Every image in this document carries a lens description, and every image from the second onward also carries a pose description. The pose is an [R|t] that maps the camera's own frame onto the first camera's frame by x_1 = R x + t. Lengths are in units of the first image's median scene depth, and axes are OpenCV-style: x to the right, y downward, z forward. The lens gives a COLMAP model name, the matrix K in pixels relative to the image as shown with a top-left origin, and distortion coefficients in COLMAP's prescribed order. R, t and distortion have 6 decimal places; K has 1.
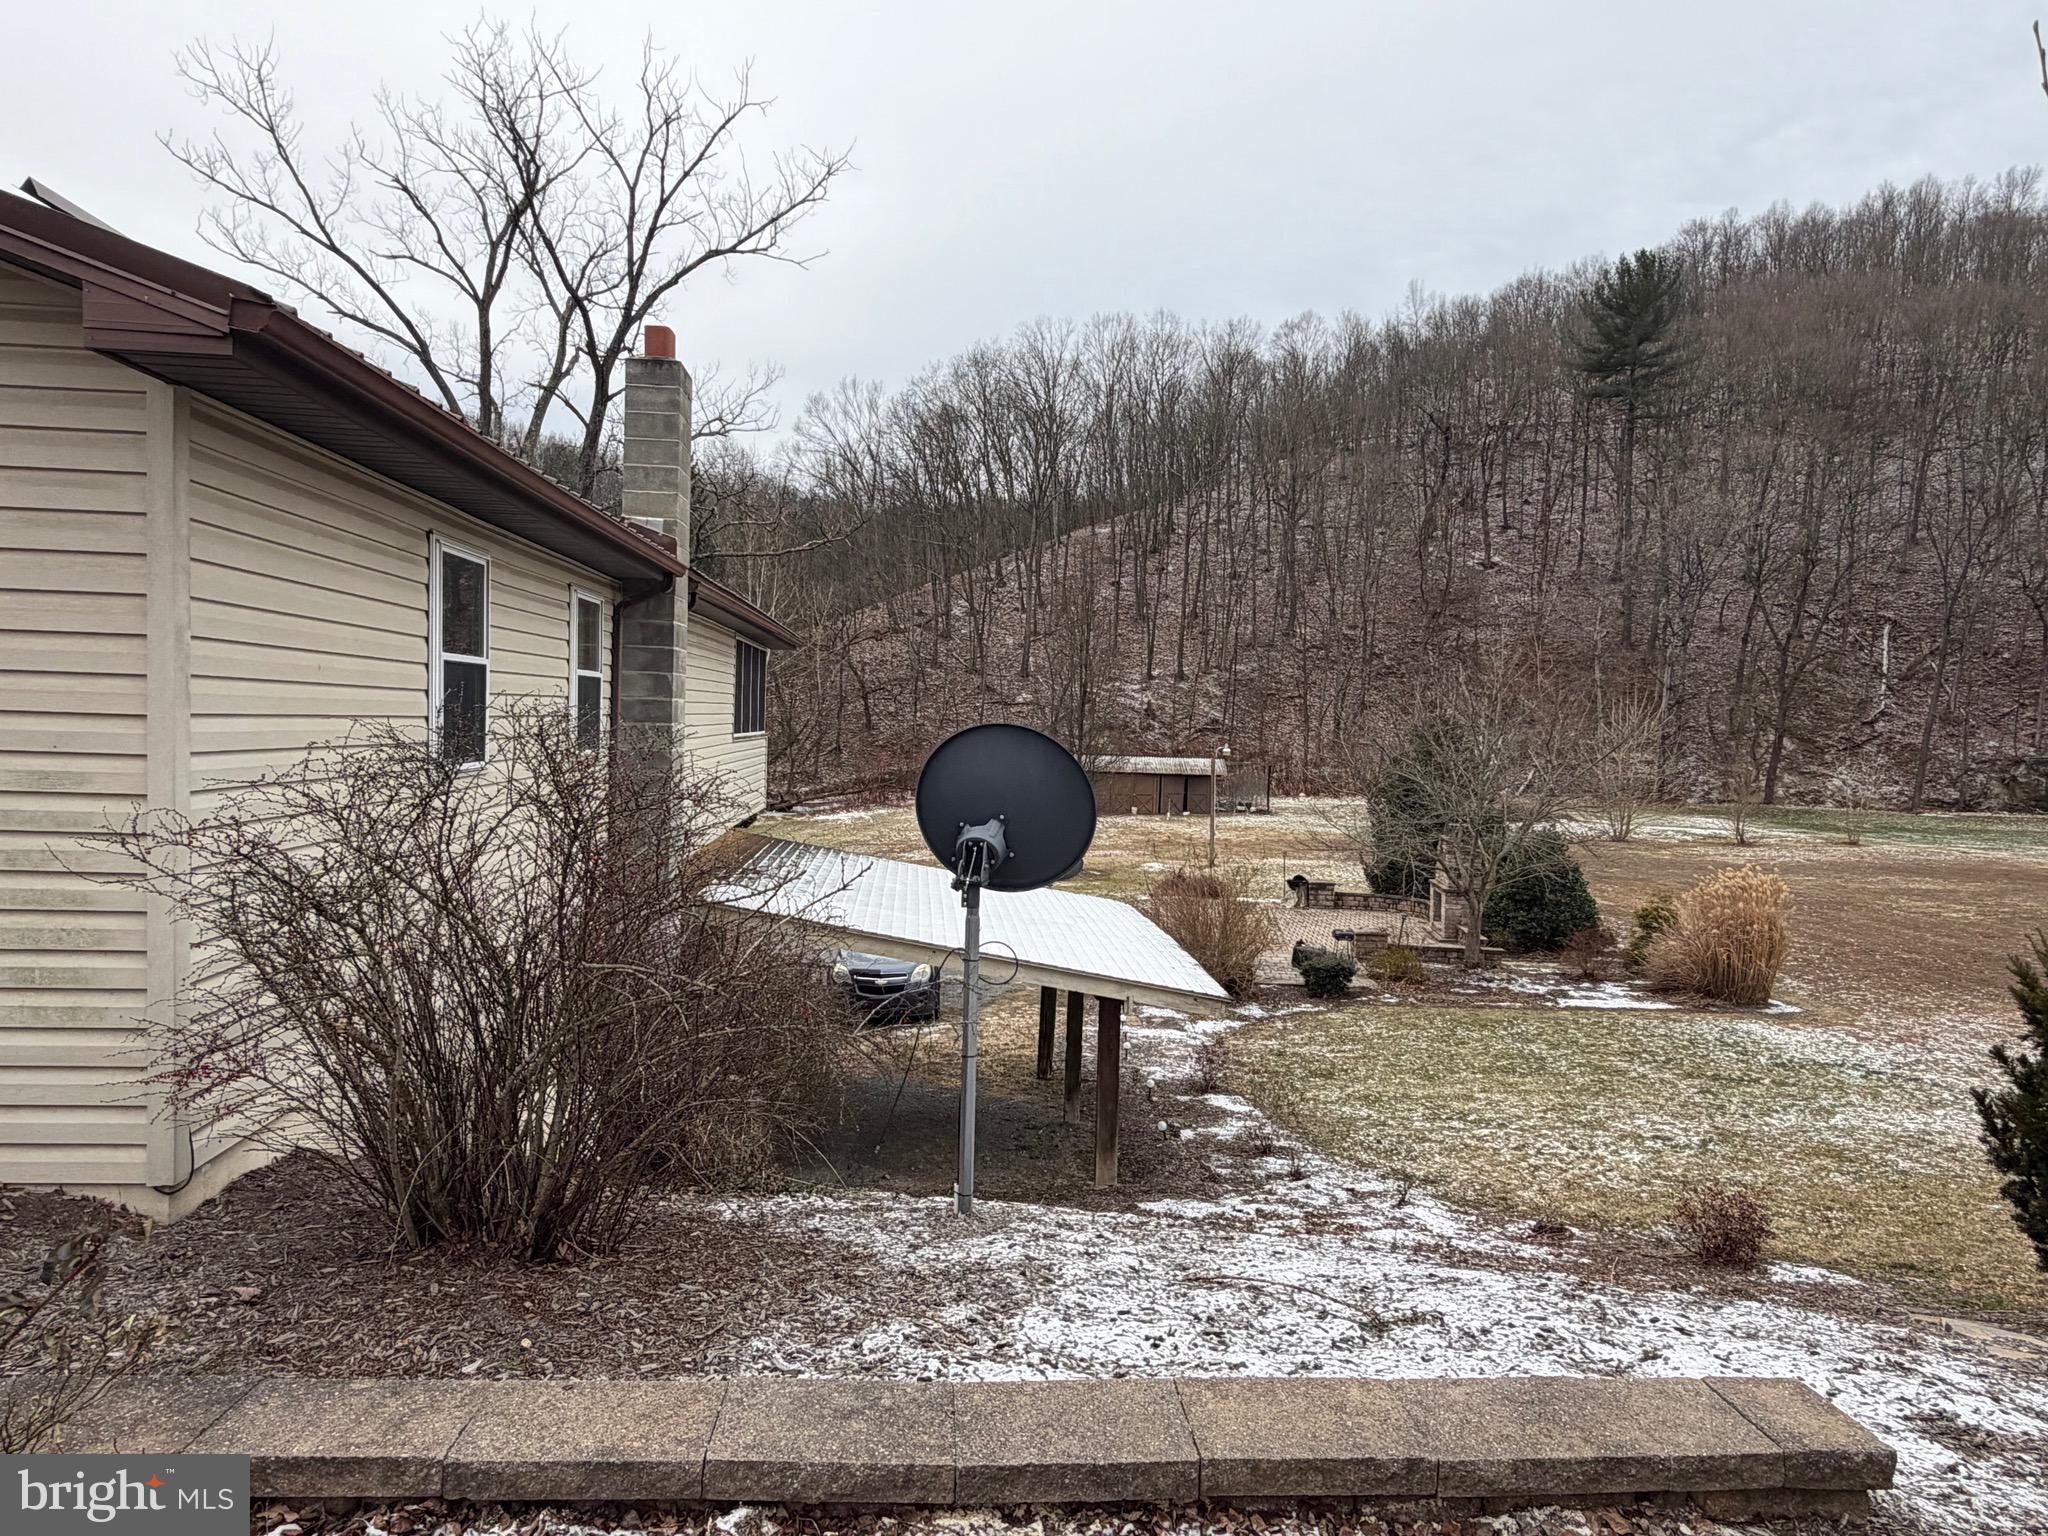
lens RADIAL K [[1223.4, 0, 1024.0], [0, 1223.4, 768.0], [0, 0, 1]] dist [0.005523, -0.003604]
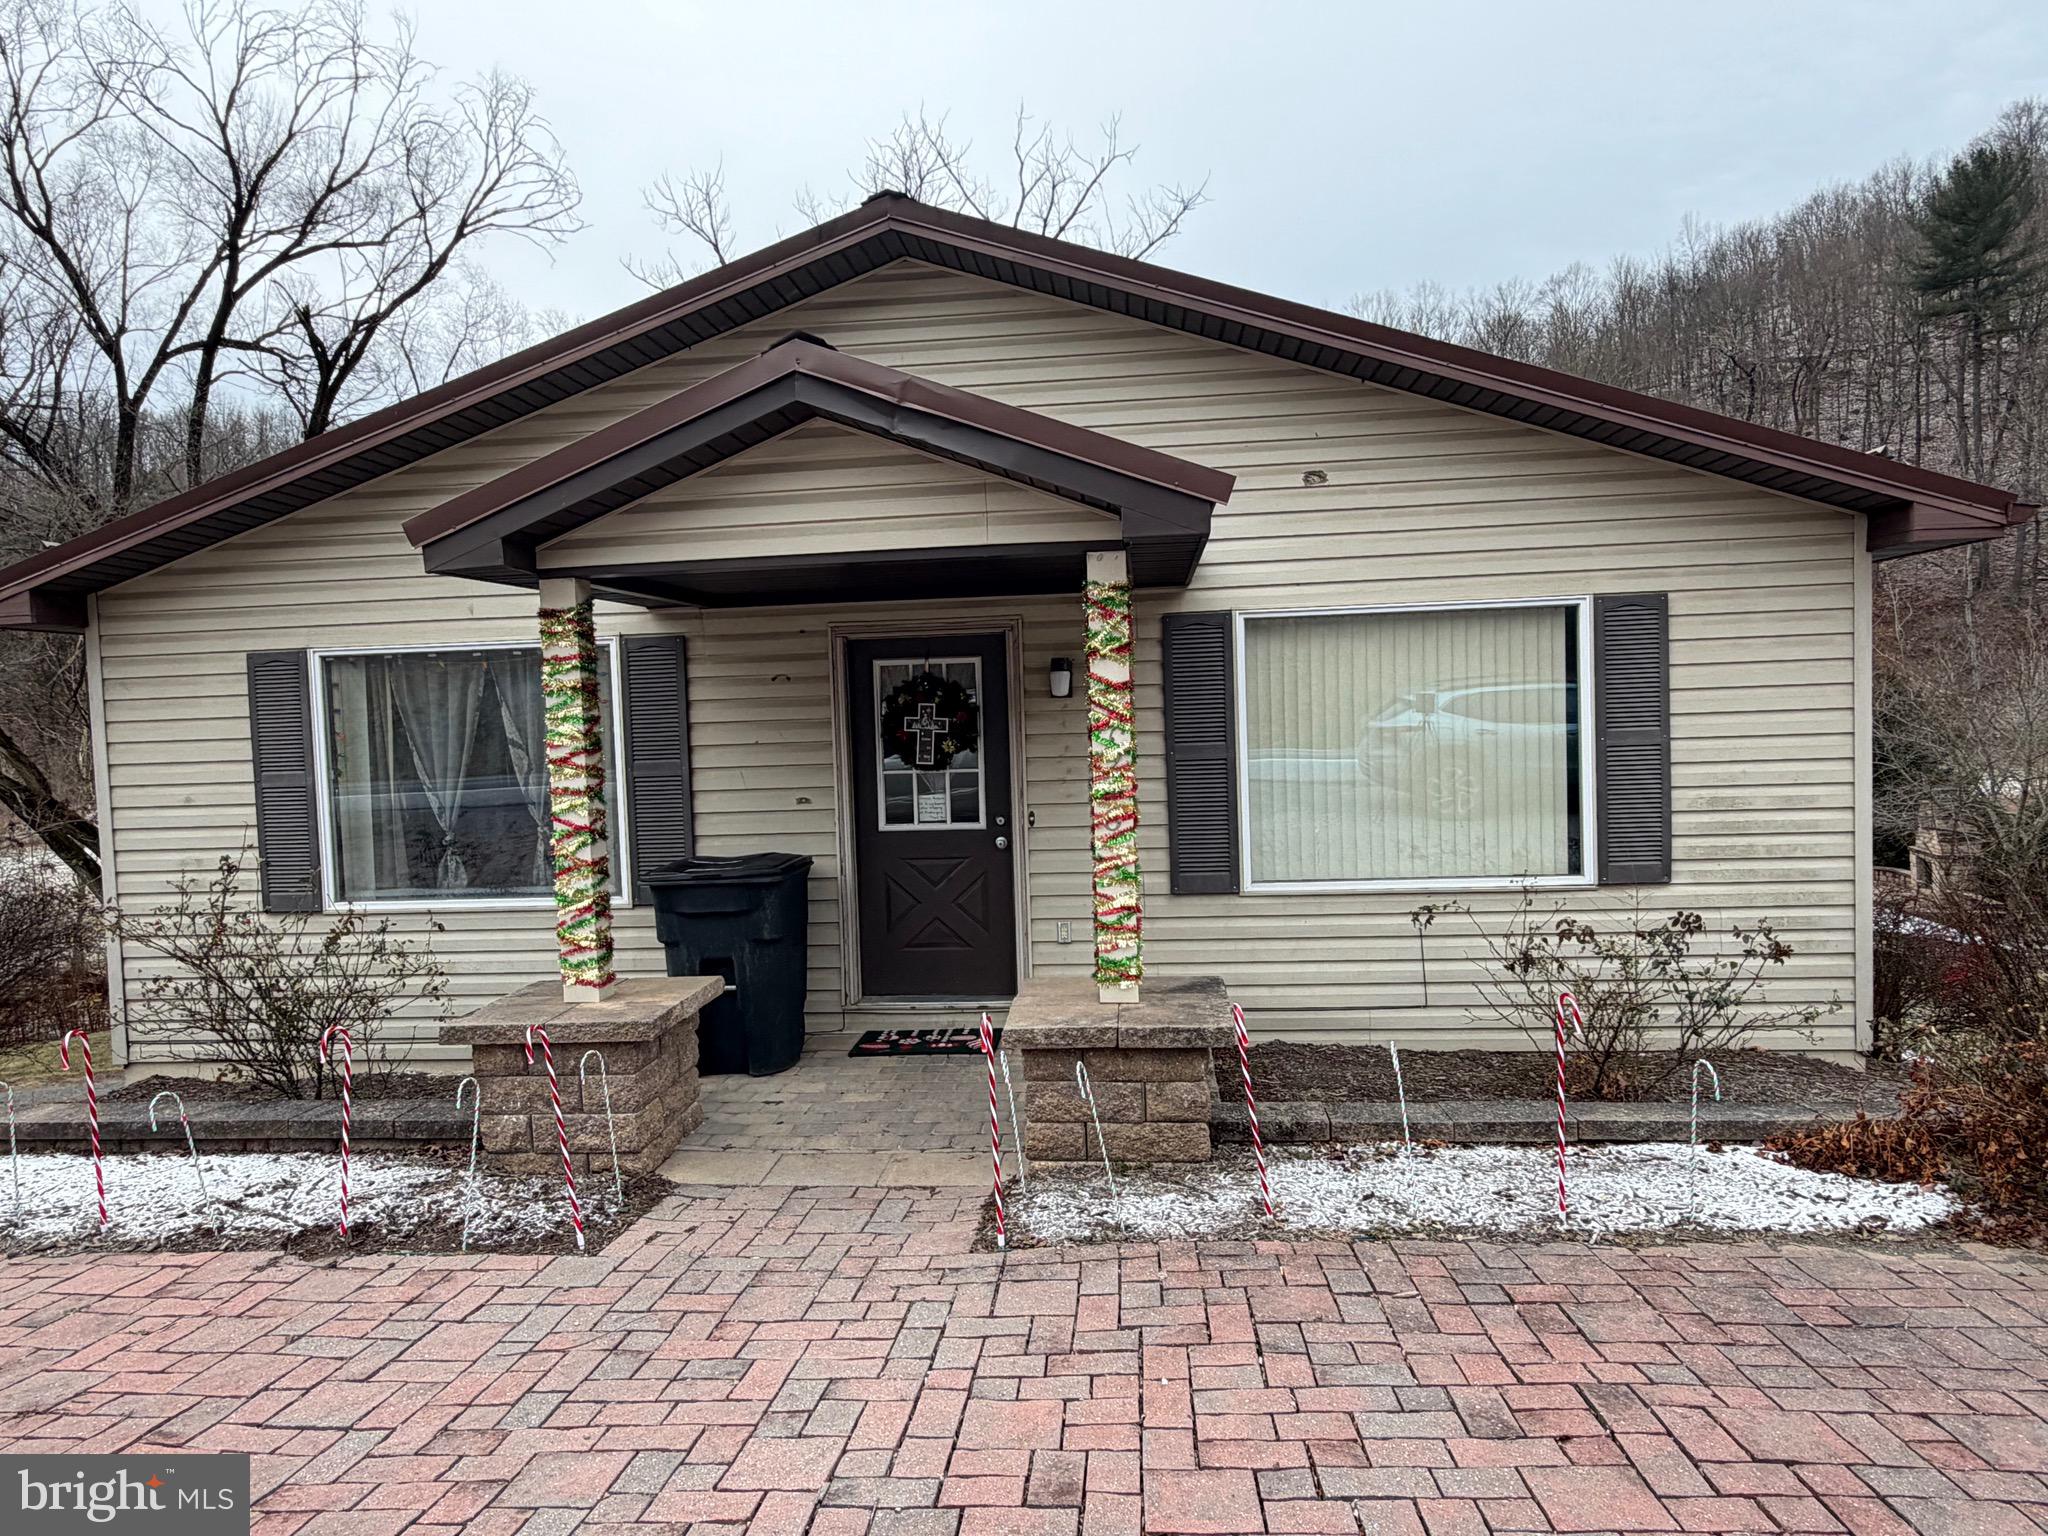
lens RADIAL K [[1223.4, 0, 1024.0], [0, 1223.4, 768.0], [0, 0, 1]] dist [0.005523, -0.003604]
pose [[0.981307, -0.058971, -0.183193, -0.039380], [0.059261, 0.998235, -0.003895, -0.002242], [0.183100, -0.007034, 0.983069, -0.020421]]
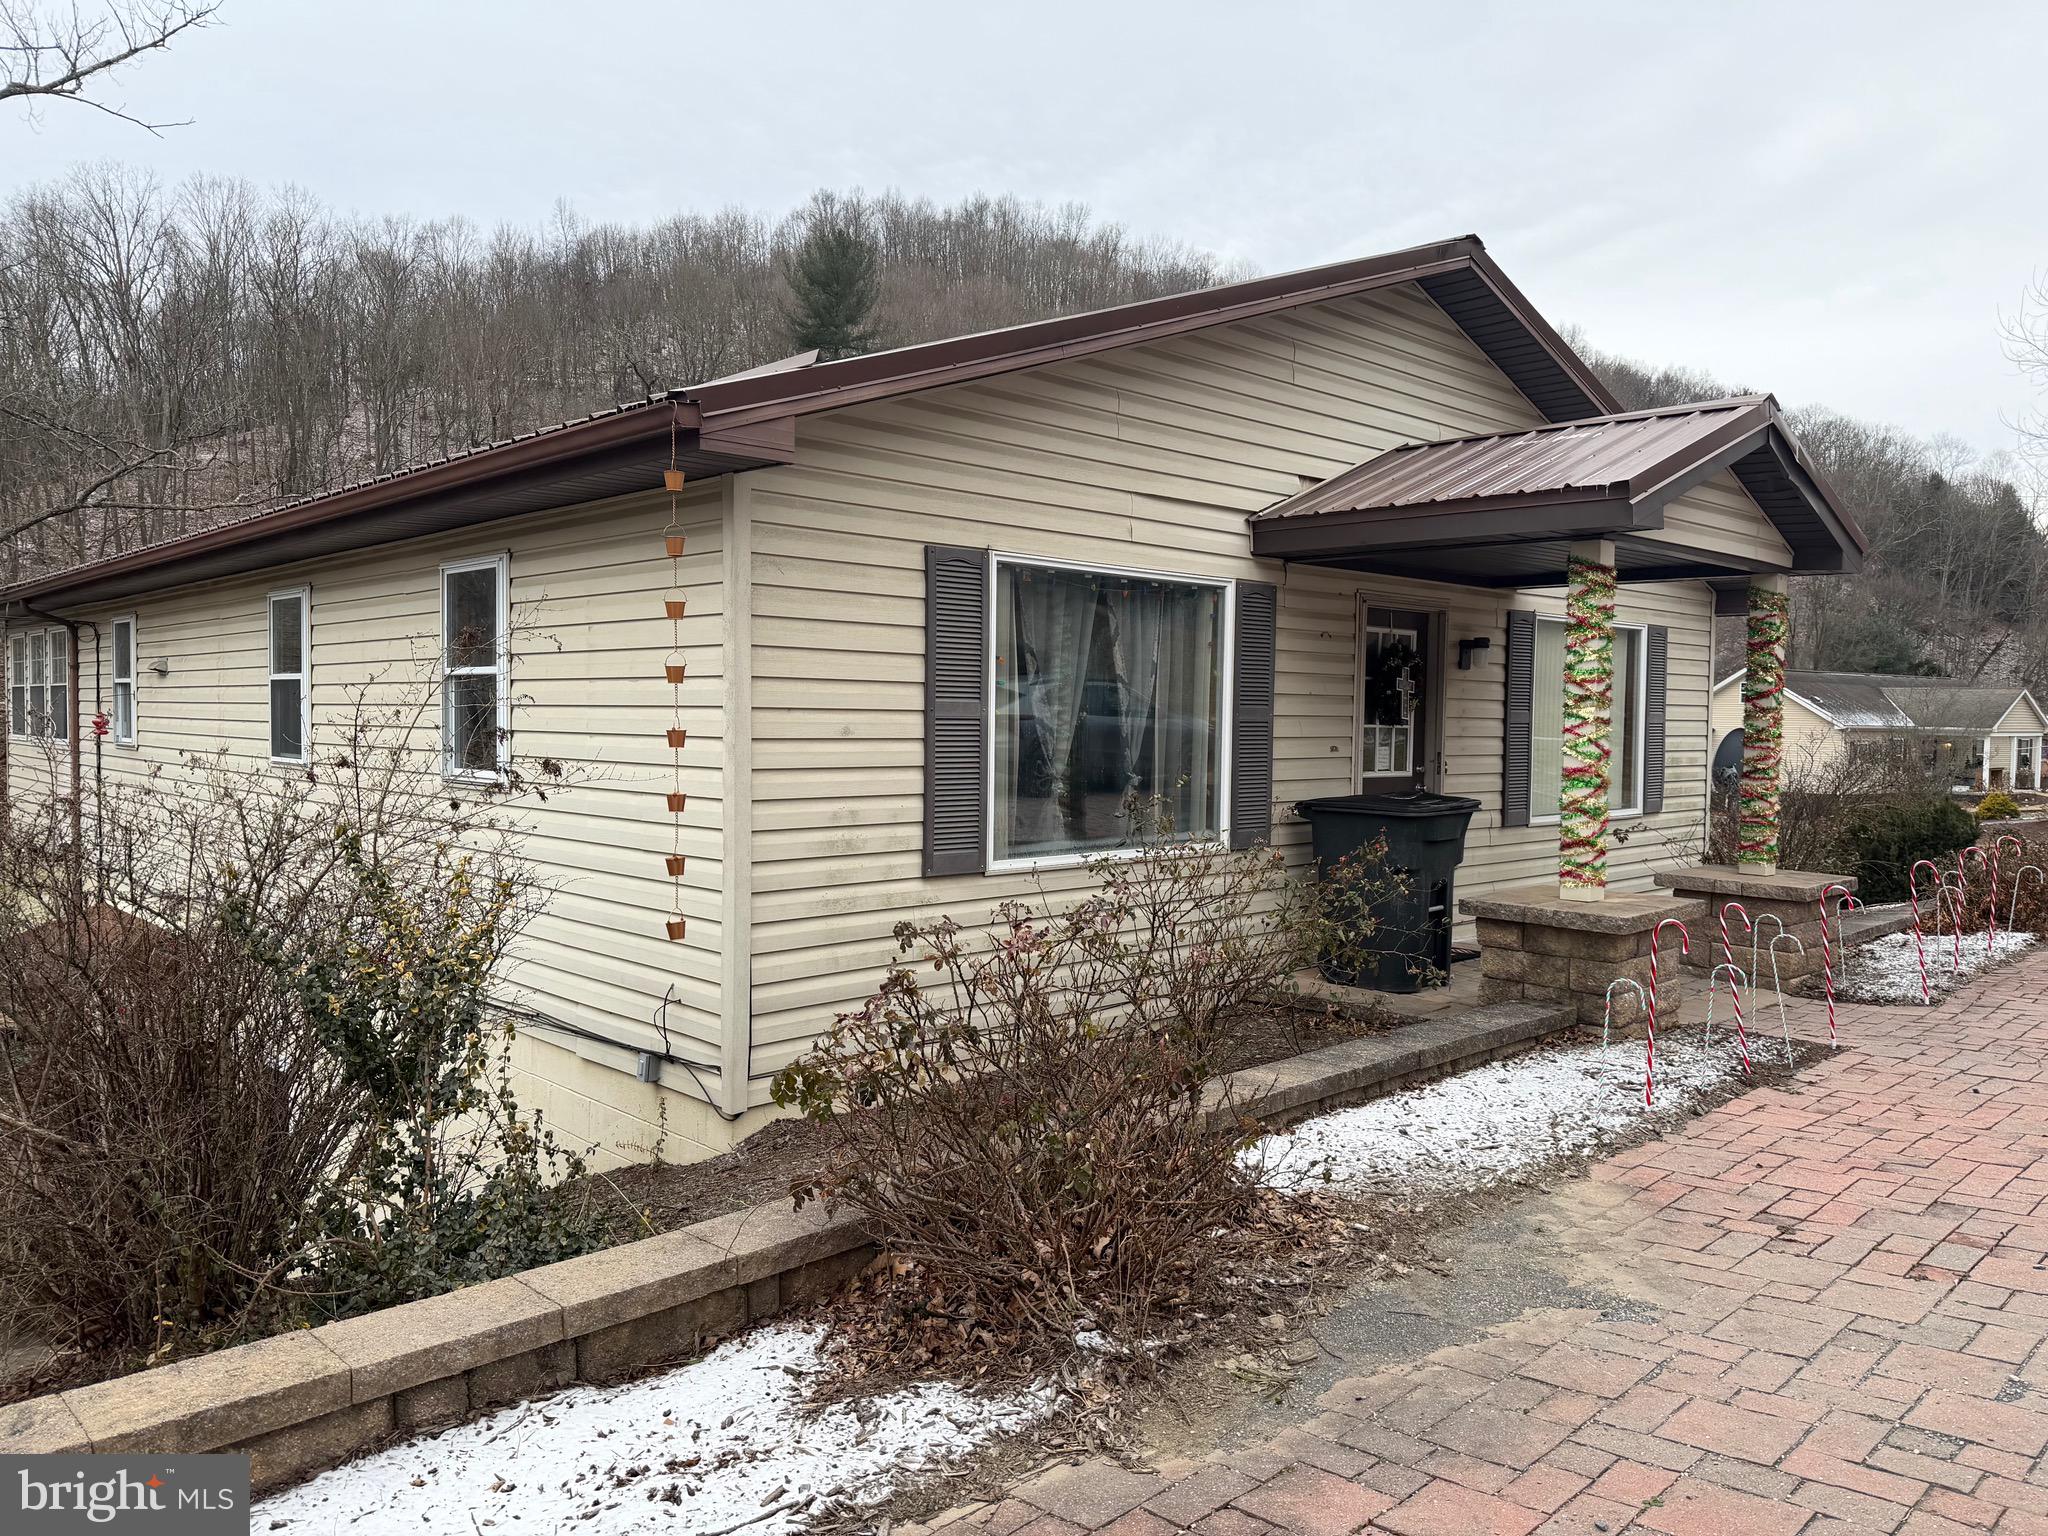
lens RADIAL K [[1447.0, 0, 1024.0], [0, 1447.0, 768.0], [0, 0, 1]] dist [0.009644, -0.002426]
pose [[0.781854, -0.046572, 0.621720, -0.103365], [0.041142, 0.998887, 0.023087, -0.002807], [-0.622103, 0.007529, 0.782900, -0.015343]]
